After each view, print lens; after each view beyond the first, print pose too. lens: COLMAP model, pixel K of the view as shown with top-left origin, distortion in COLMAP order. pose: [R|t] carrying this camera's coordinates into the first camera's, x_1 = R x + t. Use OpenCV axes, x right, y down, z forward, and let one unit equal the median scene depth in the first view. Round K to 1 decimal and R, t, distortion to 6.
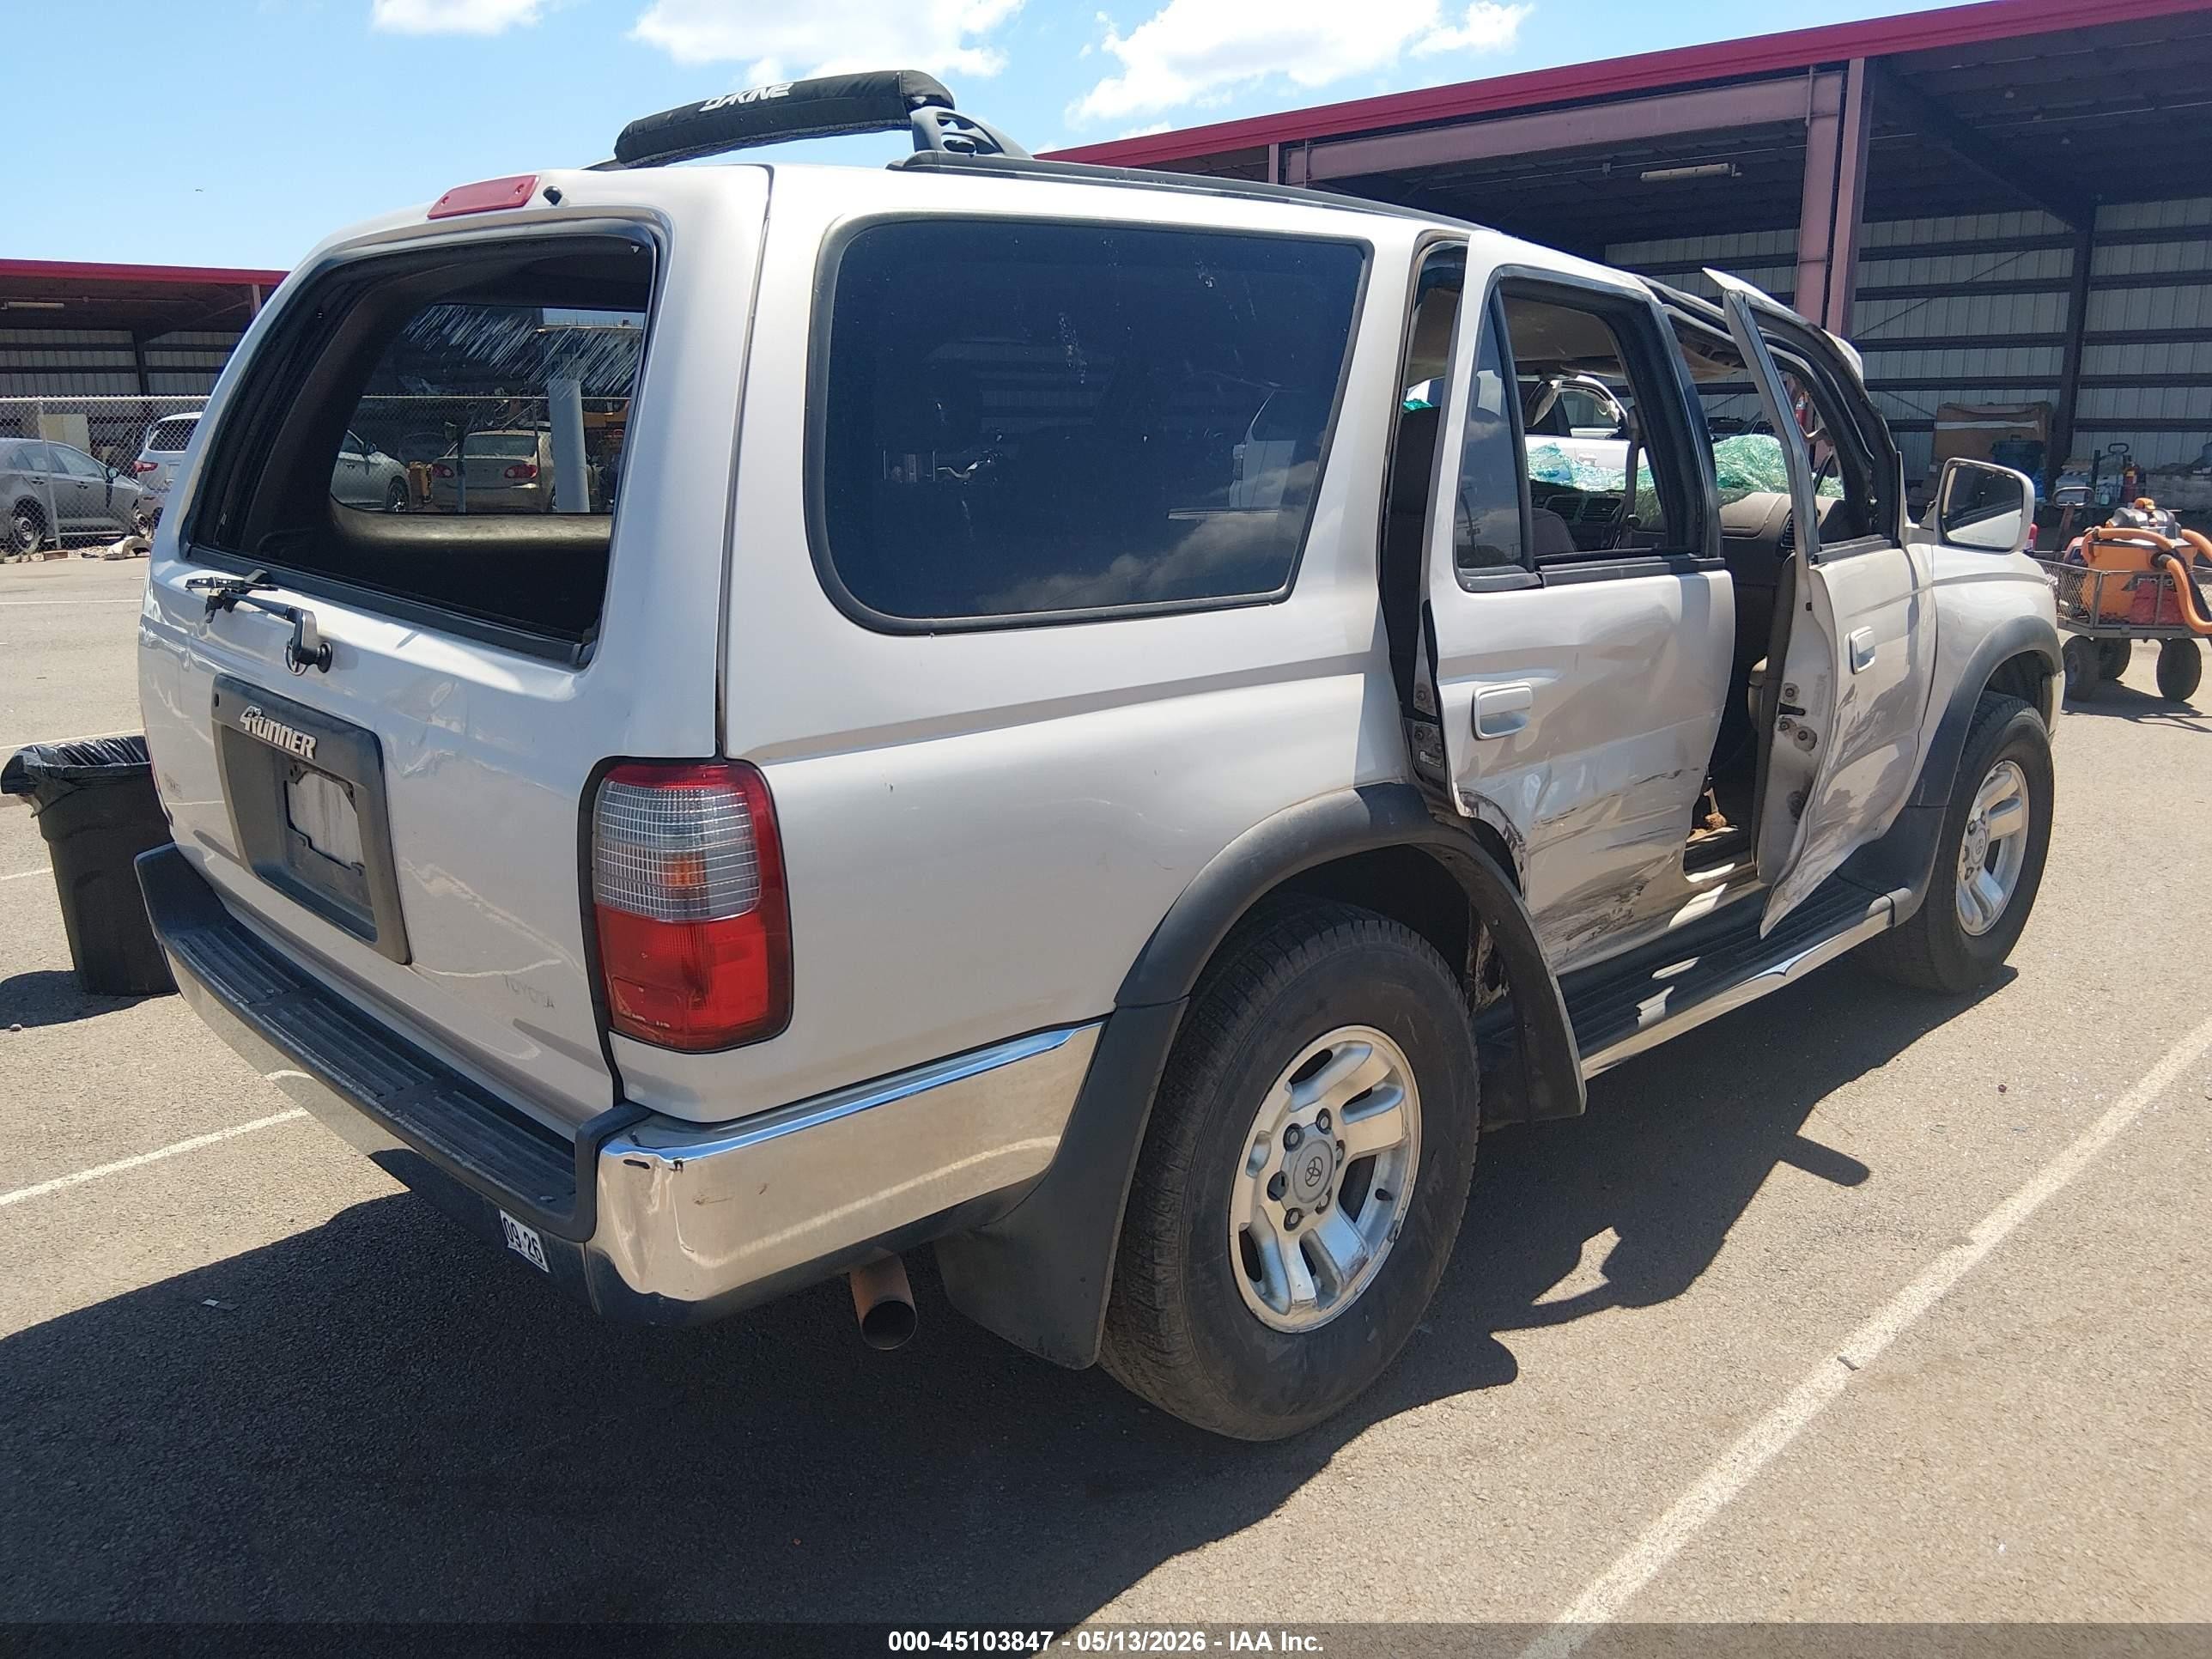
lens RADIAL K [[1671.4, 0, 1106.0], [0, 1671.4, 829.5], [0, 0, 1]] dist [0.084976, -0.137850]
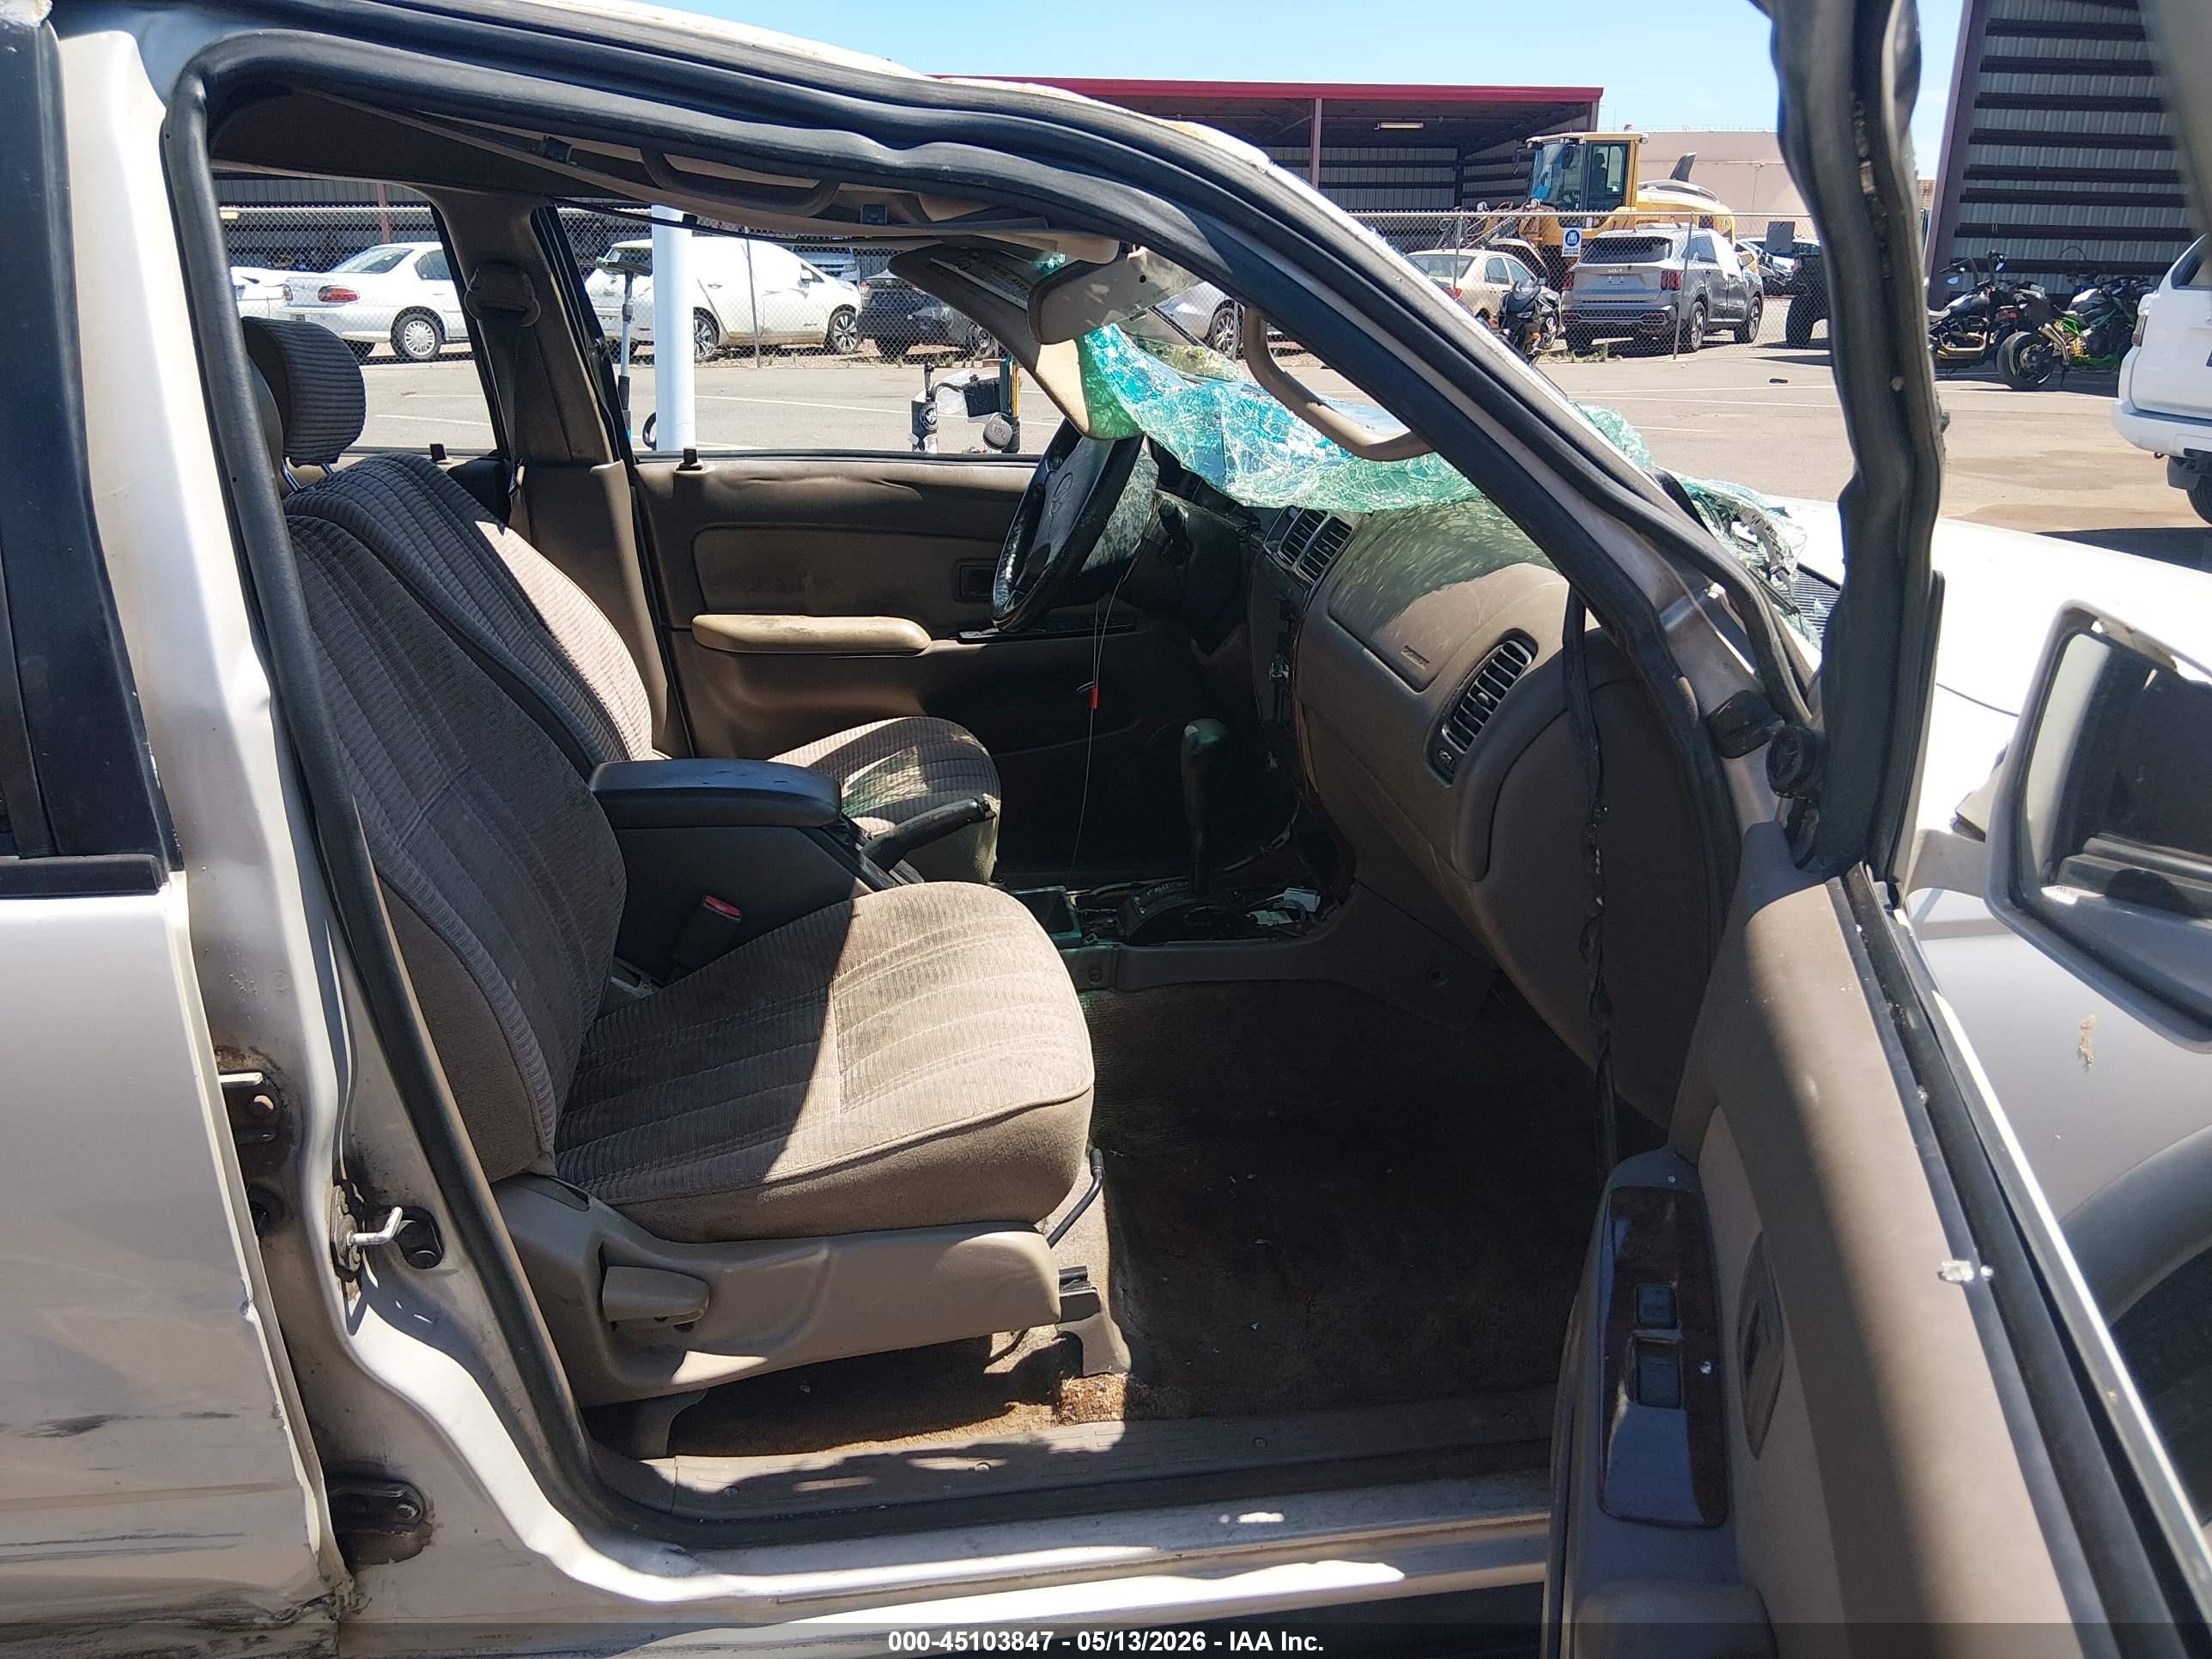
lens RADIAL K [[1671.4, 0, 1106.0], [0, 1671.4, 829.5], [0, 0, 1]] dist [0.084976, -0.137850]
pose [[0.816390, 0.203333, -0.540522, 0.606956], [-0.147940, 0.978369, 0.144598, -0.211106], [0.558231, -0.038083, 0.828811, 0.753277]]
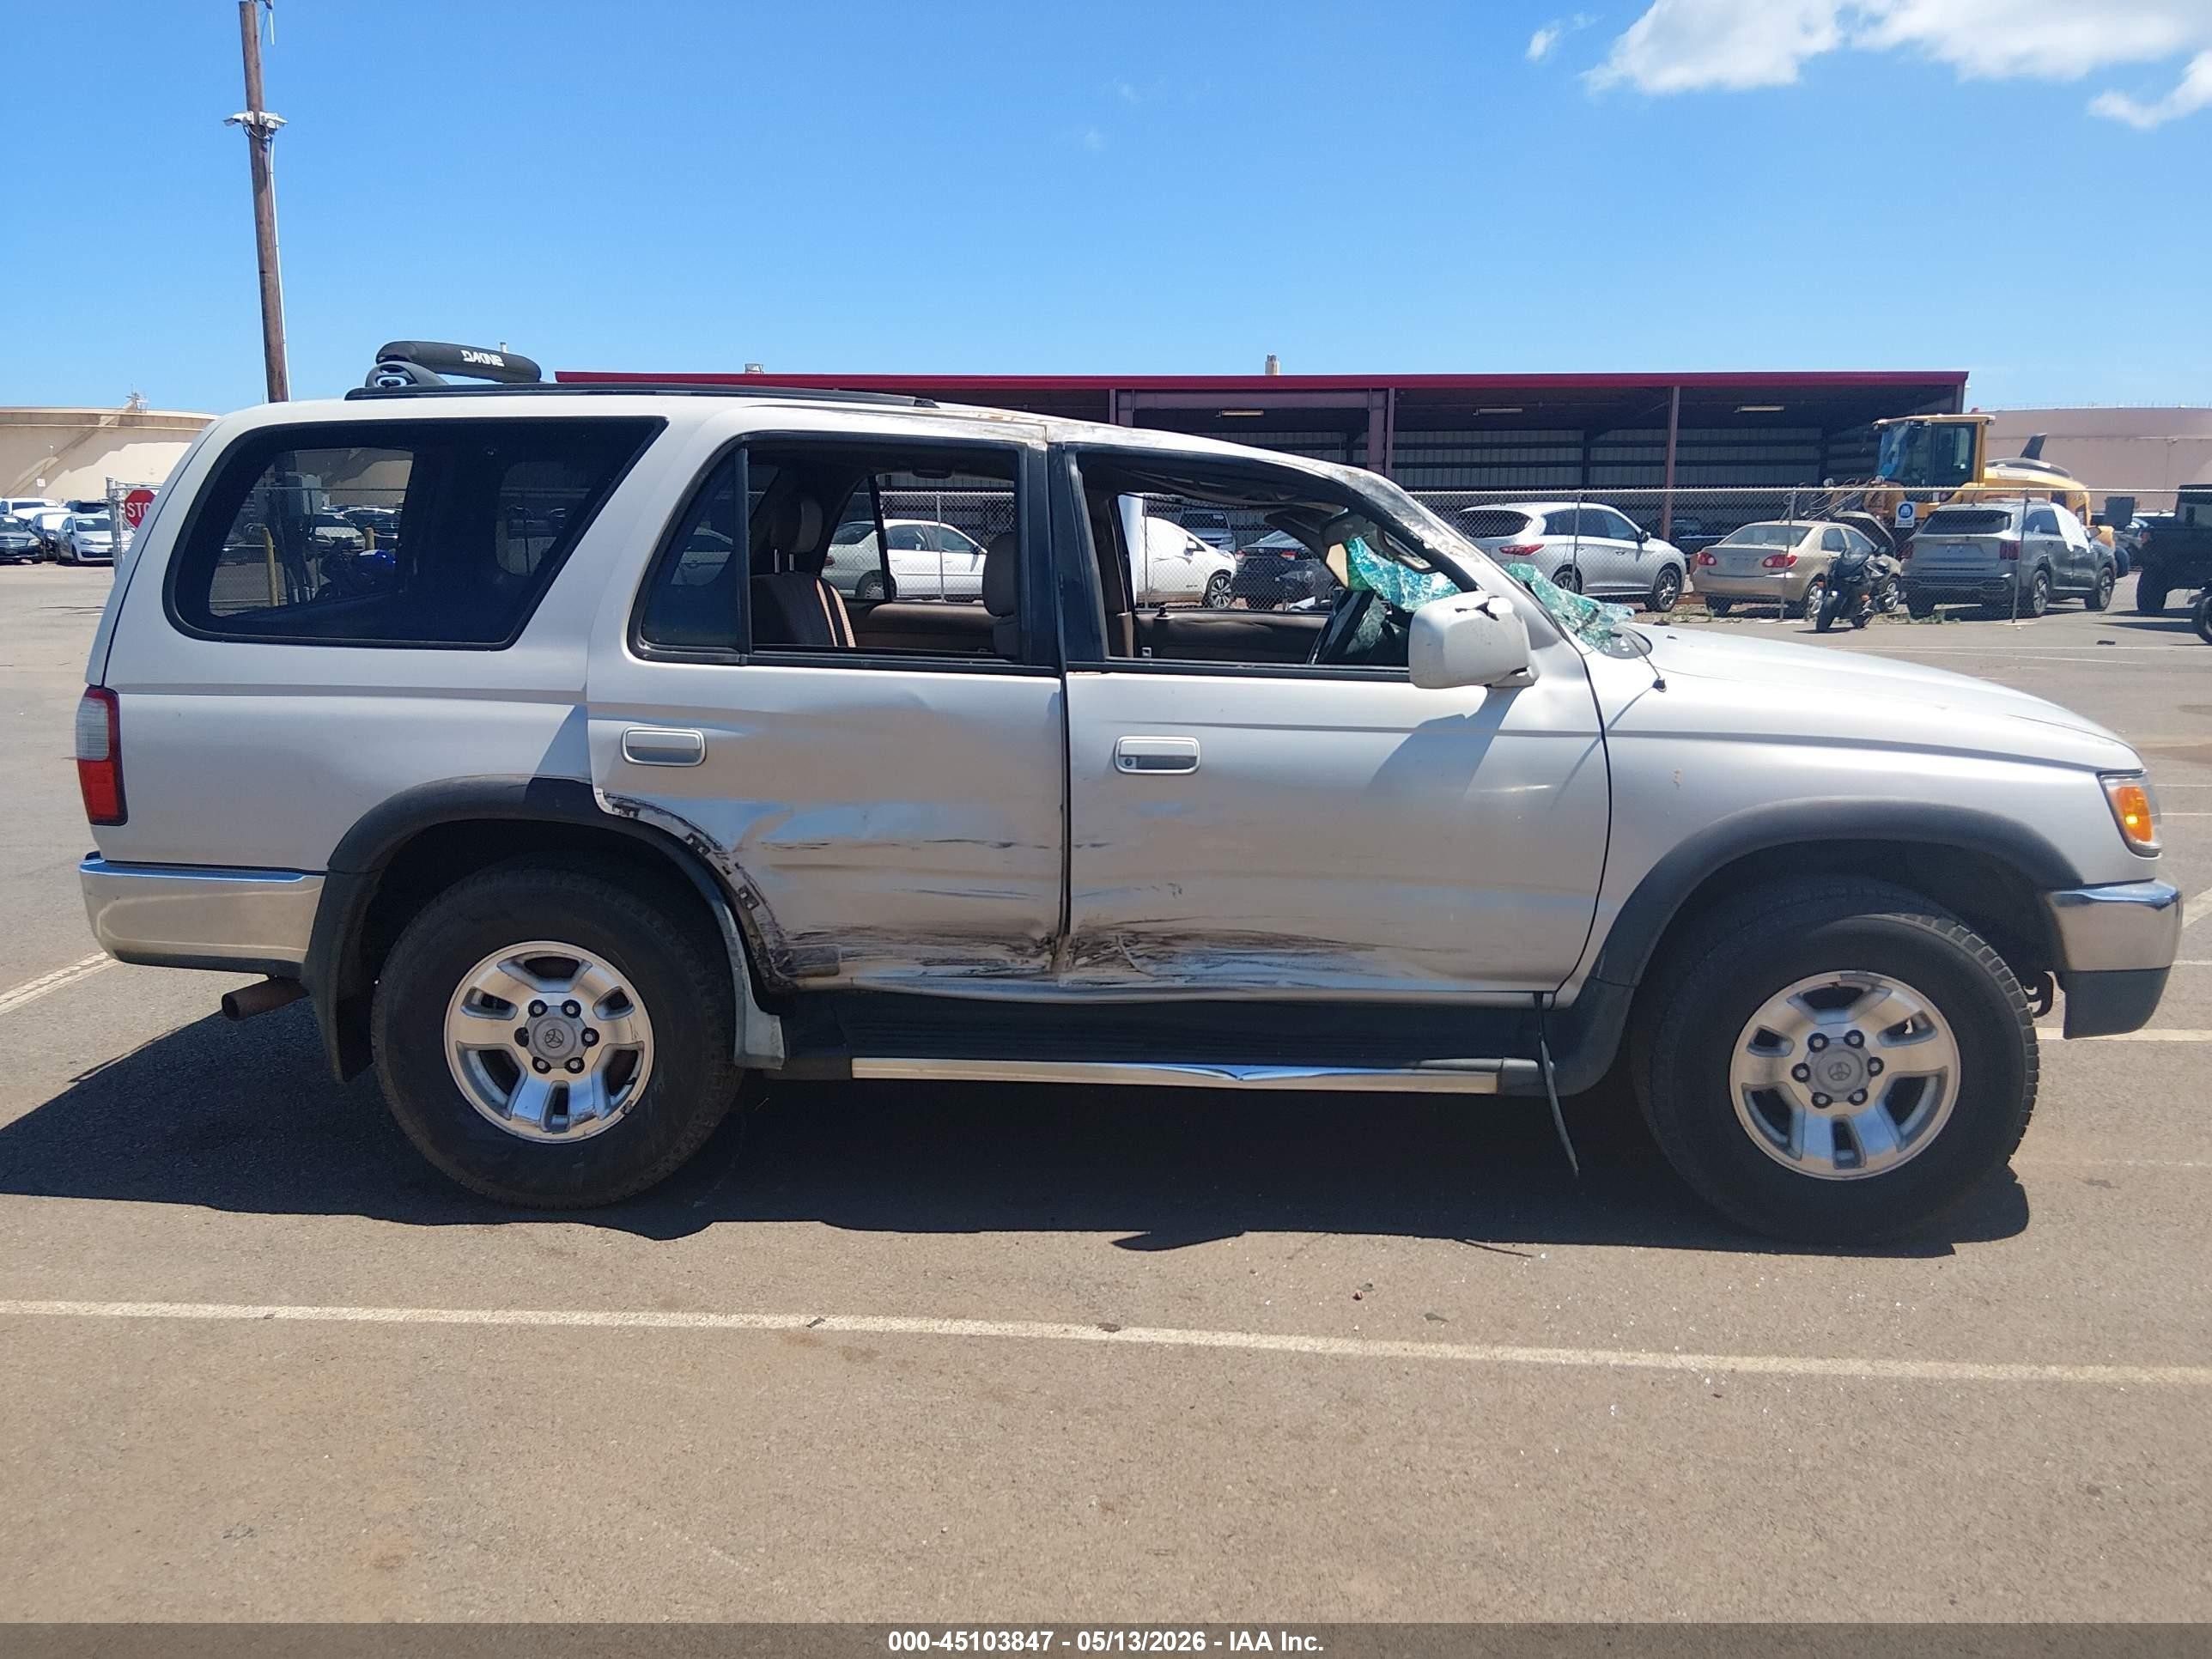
lens RADIAL K [[1648.8, 0, 1093.9], [0, 1648.8, 847.6], [0, 0, 1]] dist [0.108736, -0.180228]
pose [[0.670049, 0.157975, -0.725312, 1.091017], [-0.184556, 0.981865, 0.043359, -0.083237], [0.719008, 0.104808, 0.687053, 0.232211]]
